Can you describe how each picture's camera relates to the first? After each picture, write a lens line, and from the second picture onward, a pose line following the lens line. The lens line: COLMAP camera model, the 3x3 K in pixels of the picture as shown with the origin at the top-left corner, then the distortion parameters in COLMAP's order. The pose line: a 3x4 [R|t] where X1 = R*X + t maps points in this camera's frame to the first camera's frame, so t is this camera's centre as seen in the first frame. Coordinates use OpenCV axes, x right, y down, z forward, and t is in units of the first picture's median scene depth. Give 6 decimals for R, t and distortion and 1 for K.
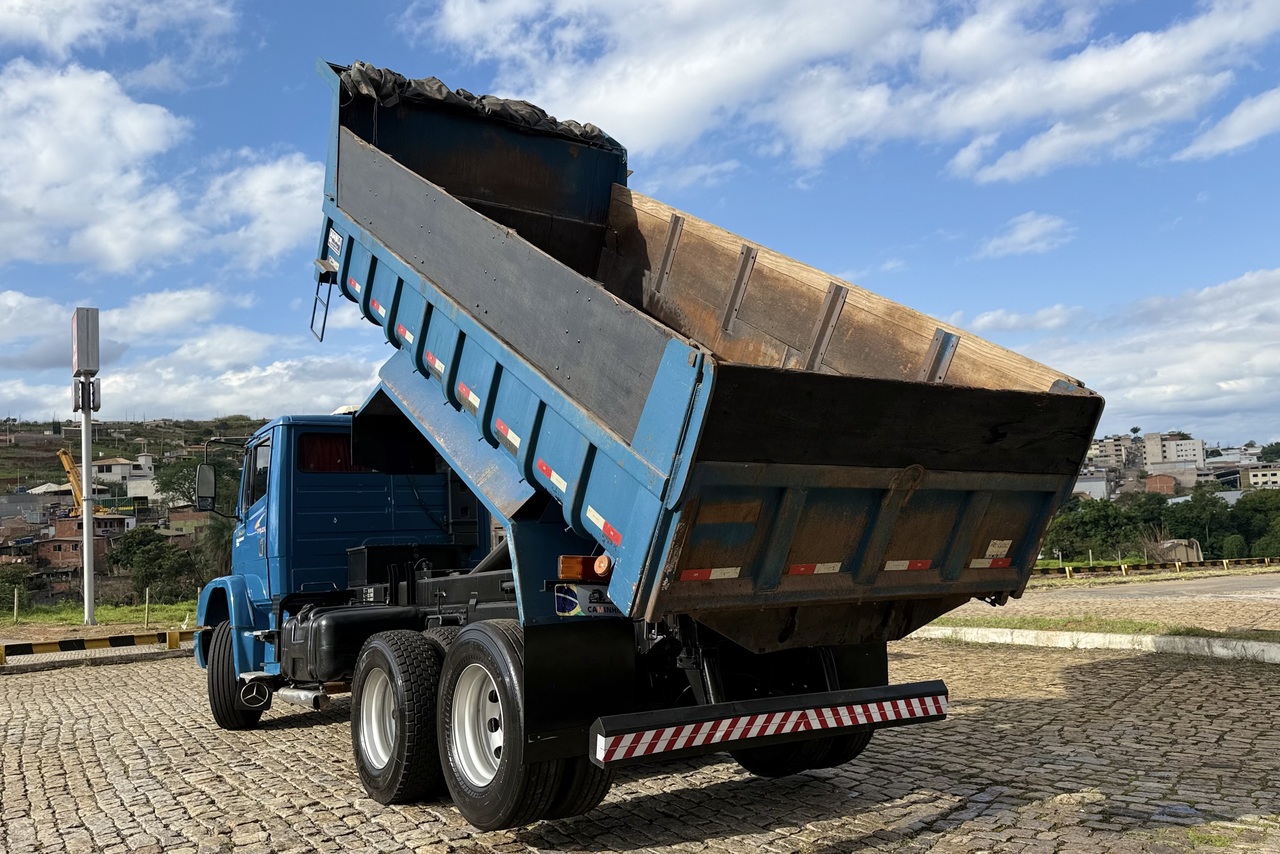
lens RADIAL K [[1054.2, 0, 640.0], [0, 1054.2, 427.0], [0, 0, 1]] dist [0.146623, -0.238464]
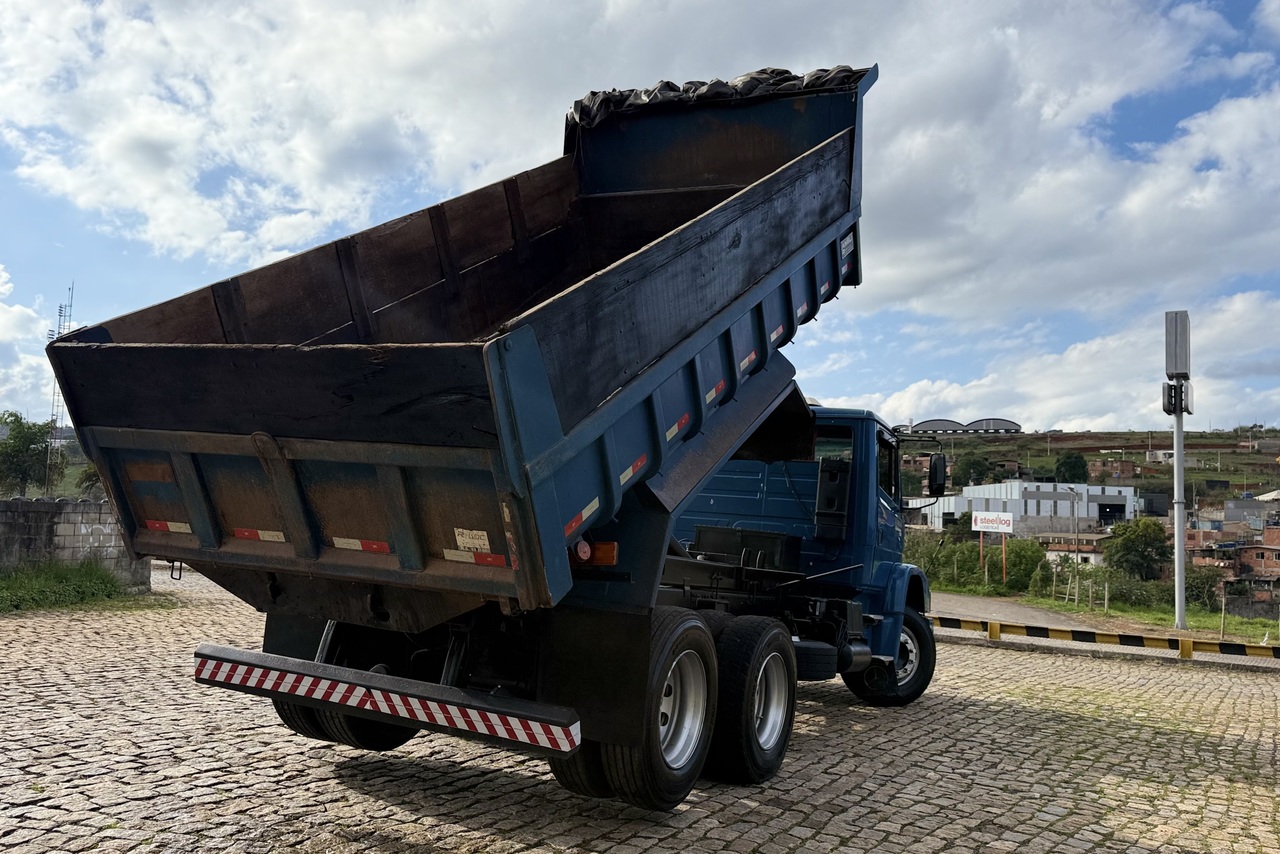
lens RADIAL K [[1054.2, 0, 640.0], [0, 1054.2, 427.0], [0, 0, 1]] dist [0.146623, -0.238464]
pose [[0.492257, -0.008828, -0.870405, 0.690932], [0.003479, 0.999961, -0.008174, 0.021644], [0.870443, 0.000996, 0.492269, 0.447810]]
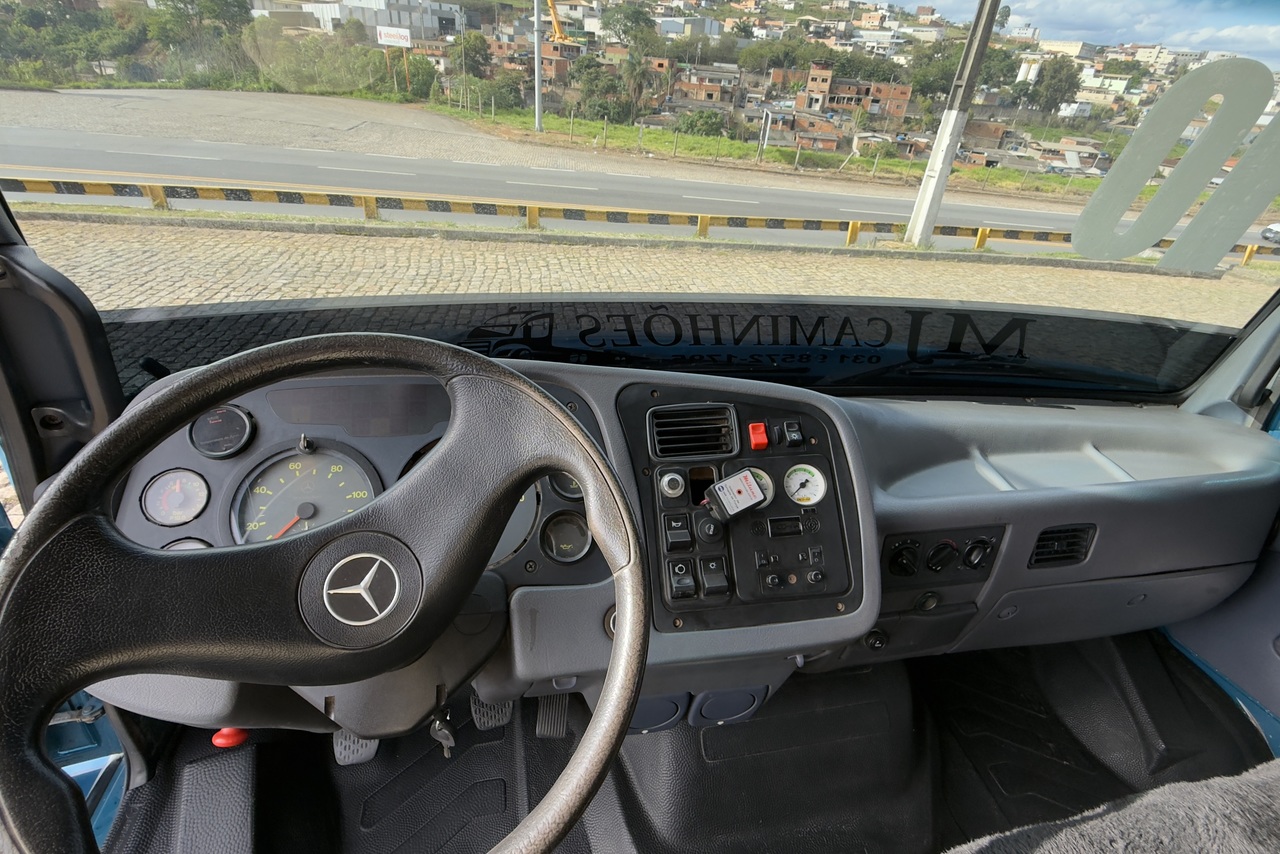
lens RADIAL K [[606.0, 0, 640.0], [0, 606.0, 427.0], [0, 0, 1]] dist [0.001276, -0.000085]
pose [[0.924987, 0.290301, -0.245204, -0.343743], [-0.096451, 0.803503, 0.587435, 0.040997], [0.367555, -0.519719, 0.771229, 1.165382]]
